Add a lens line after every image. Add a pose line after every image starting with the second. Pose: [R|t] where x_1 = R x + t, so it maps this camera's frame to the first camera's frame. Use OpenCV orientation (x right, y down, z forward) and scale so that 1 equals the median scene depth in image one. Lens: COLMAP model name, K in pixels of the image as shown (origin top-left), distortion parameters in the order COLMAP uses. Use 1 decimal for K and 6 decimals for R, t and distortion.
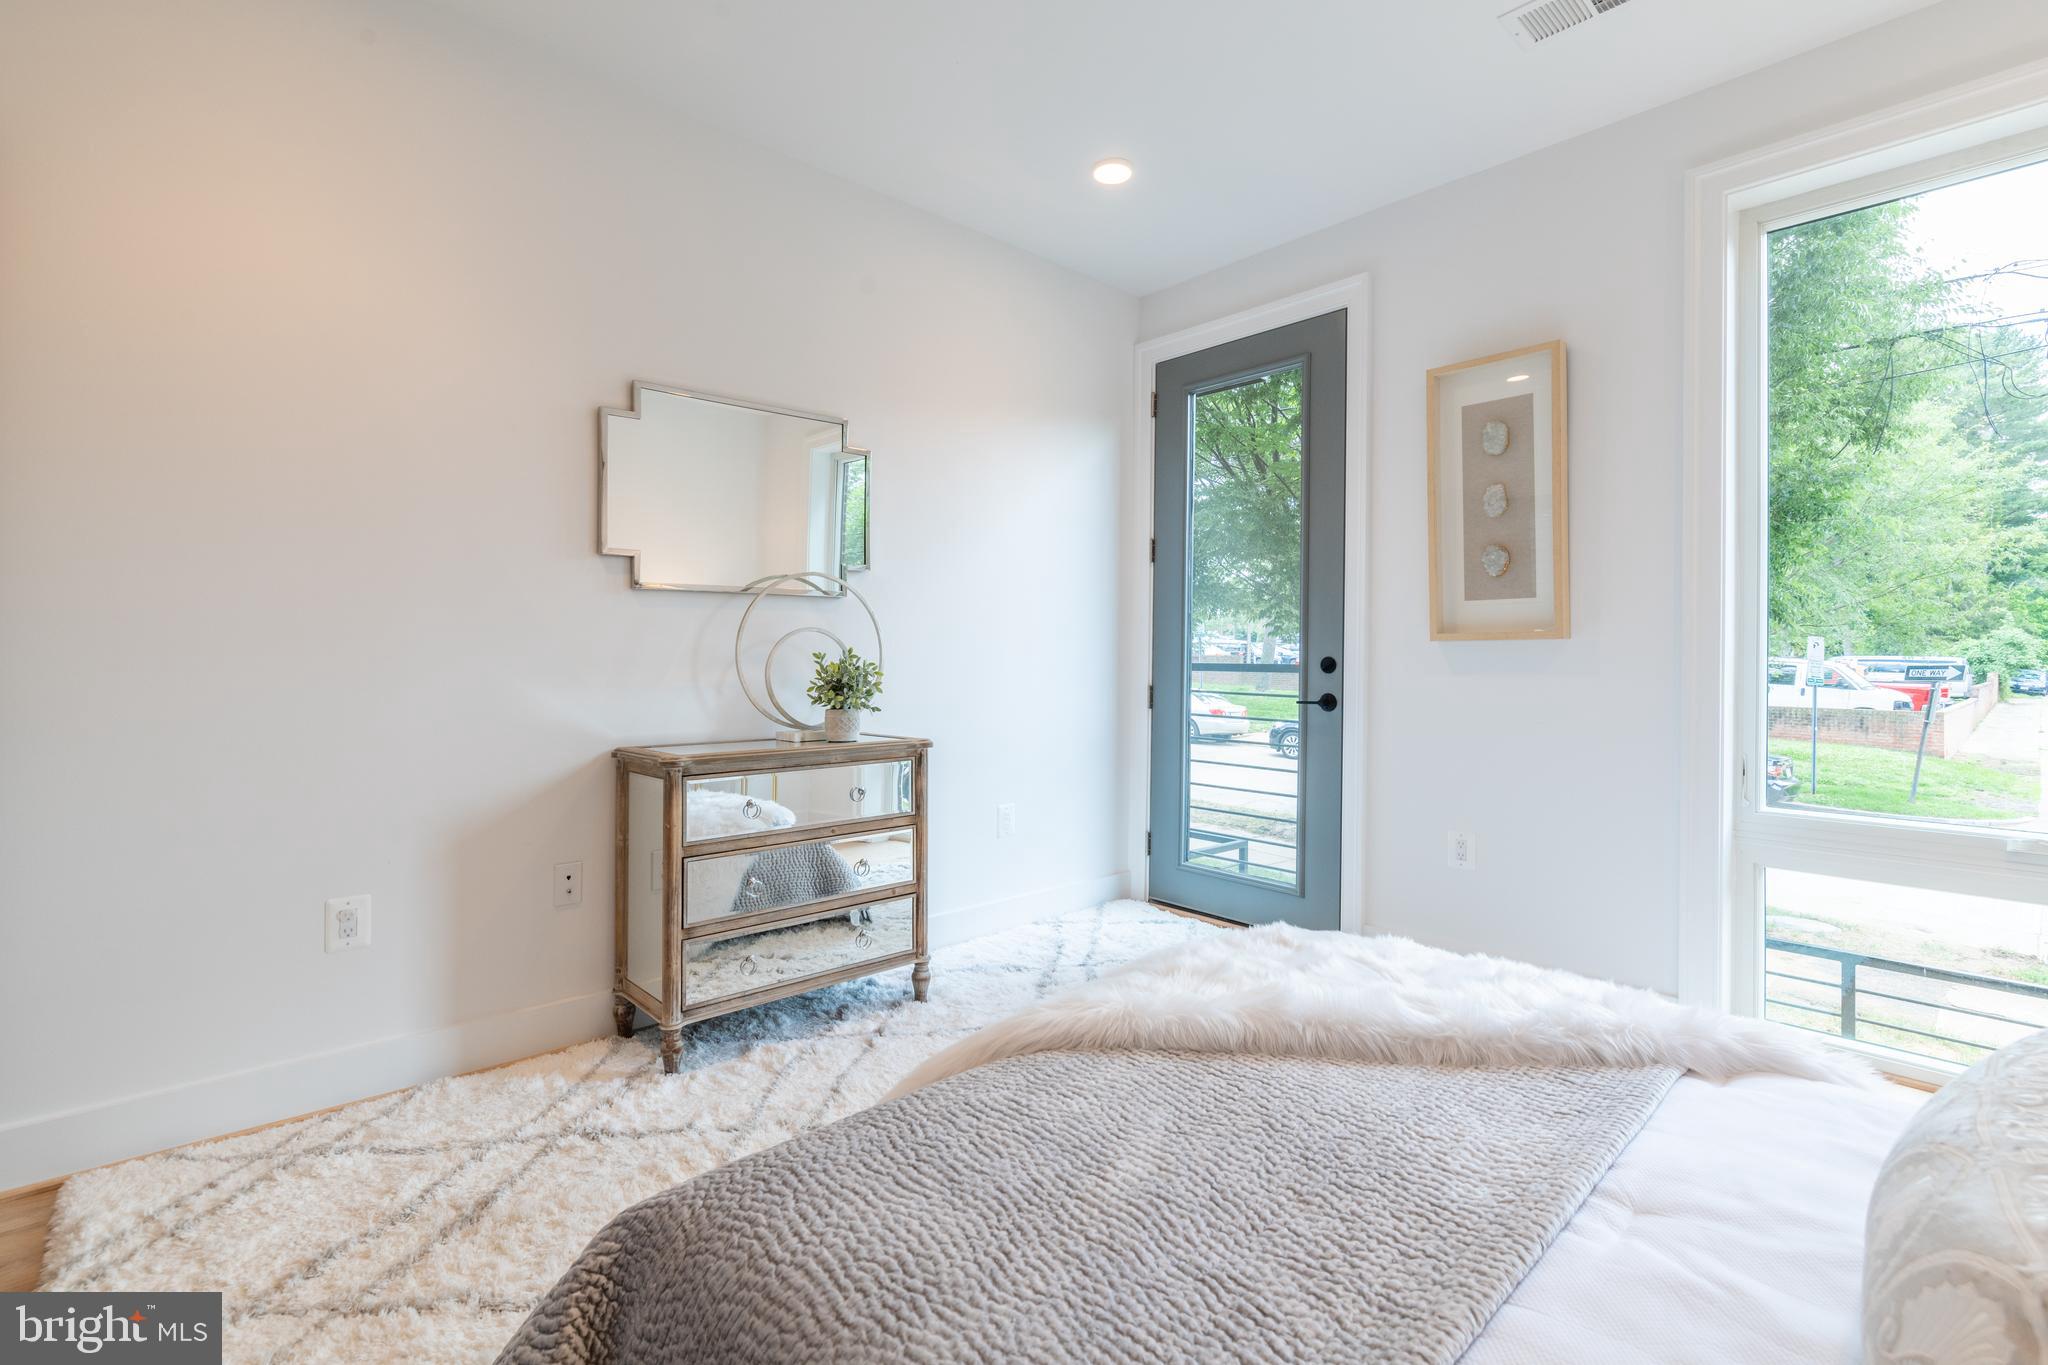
lens RADIAL K [[919.6, 0, 1022.3], [0, 919.6, 648.4], [0, 0, 1]] dist [-0.000740, -0.000100]
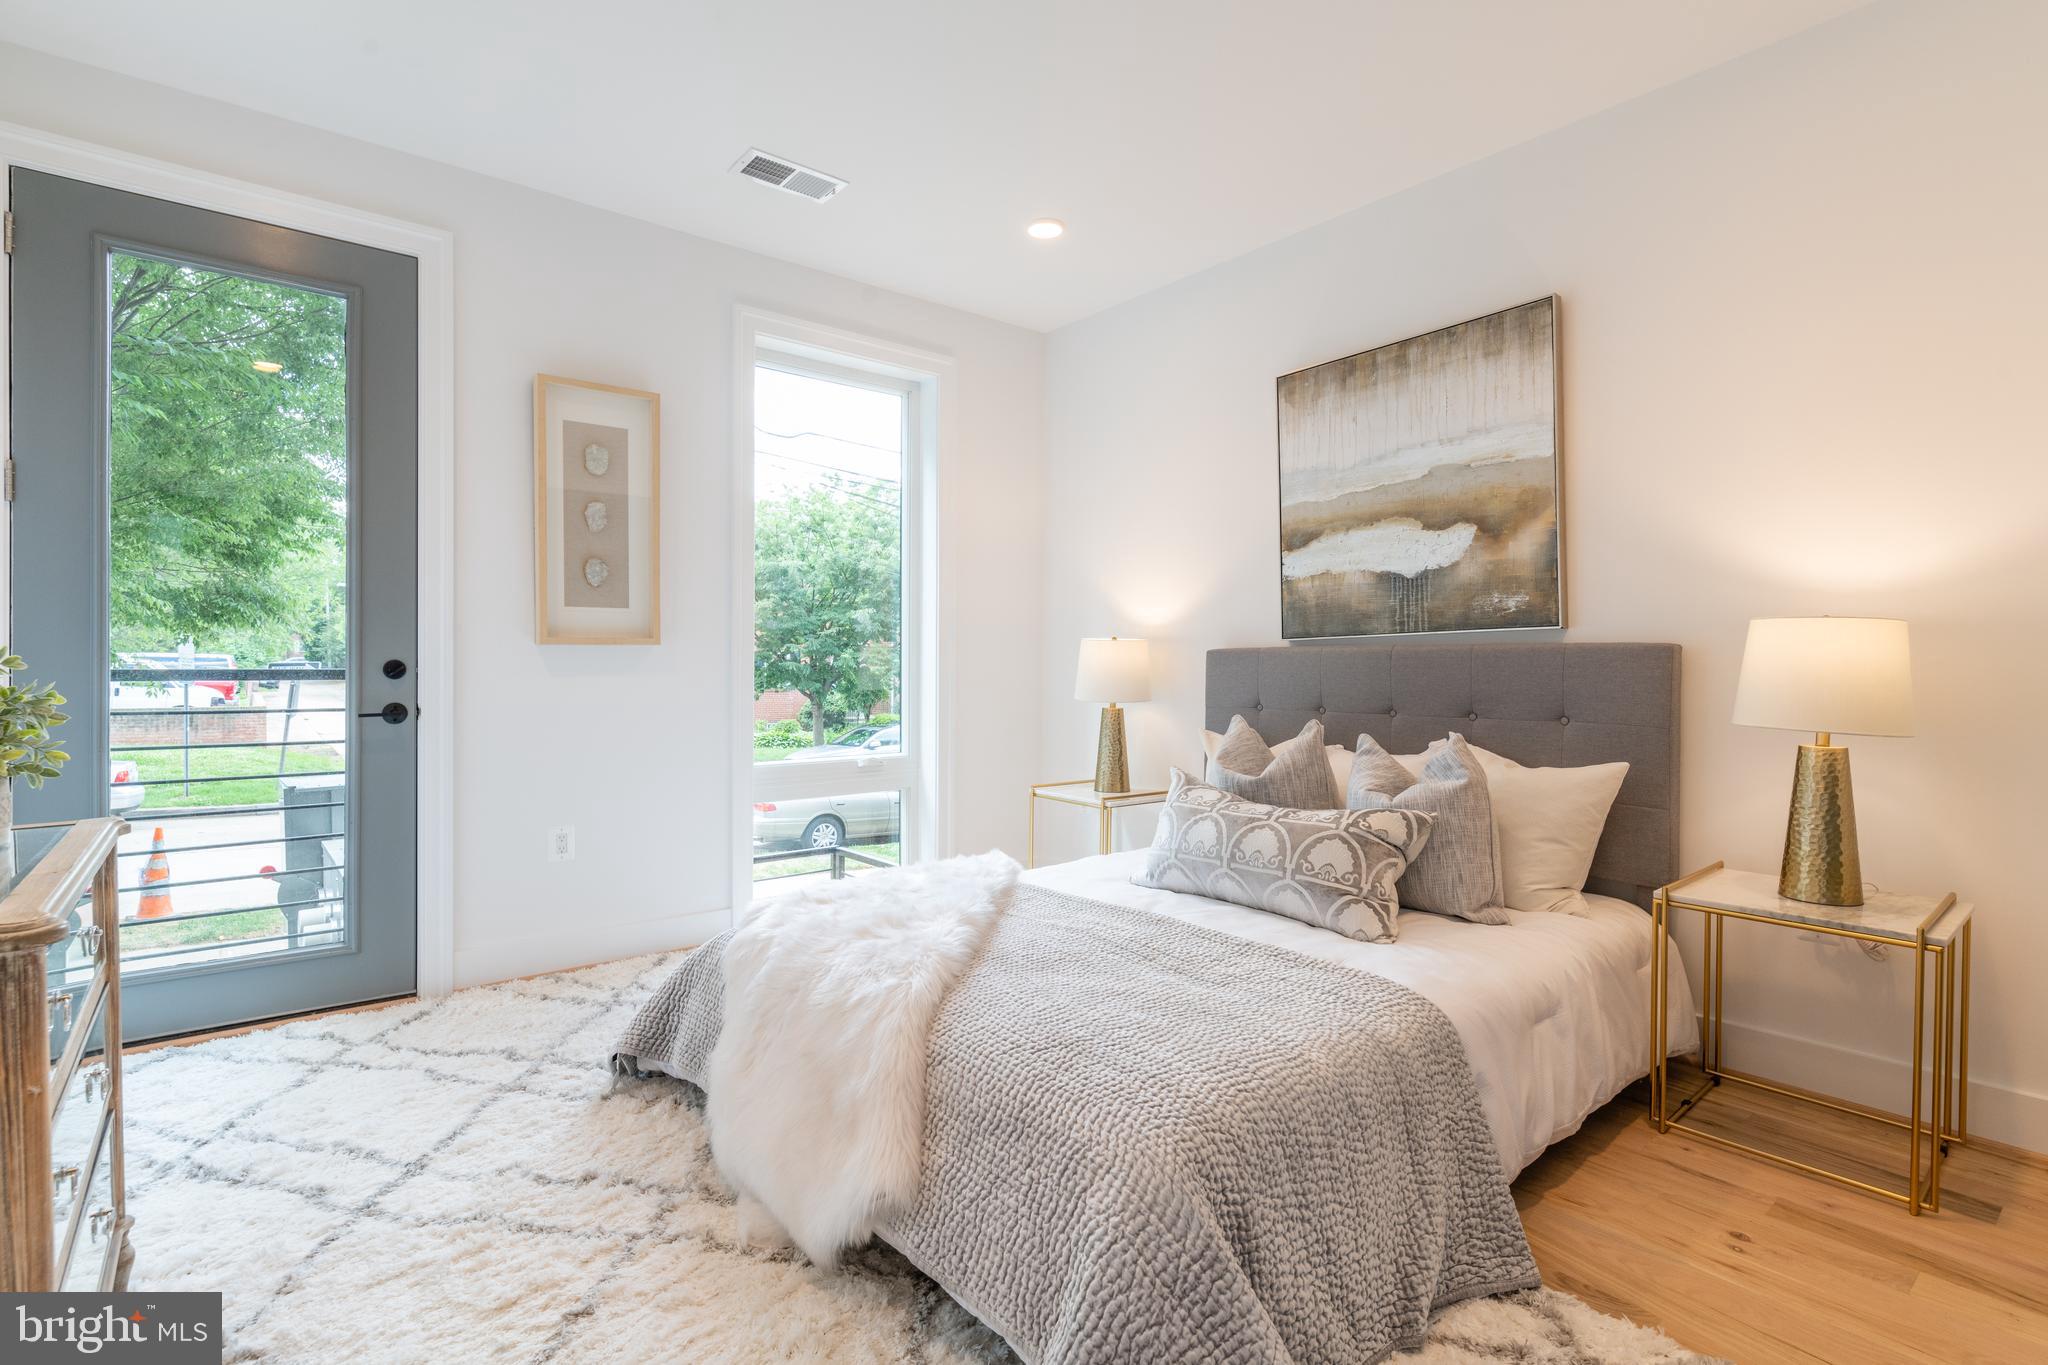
lens RADIAL K [[965.3, 0, 1013.6], [0, 965.3, 677.6], [0, 0, 1]] dist [0.001869, 0.000070]
pose [[0.062946, -0.021537, 0.997785, -0.585421], [-0.013071, 0.999664, 0.022402, -0.002081], [-0.997931, -0.014452, 0.062643, 0.415555]]
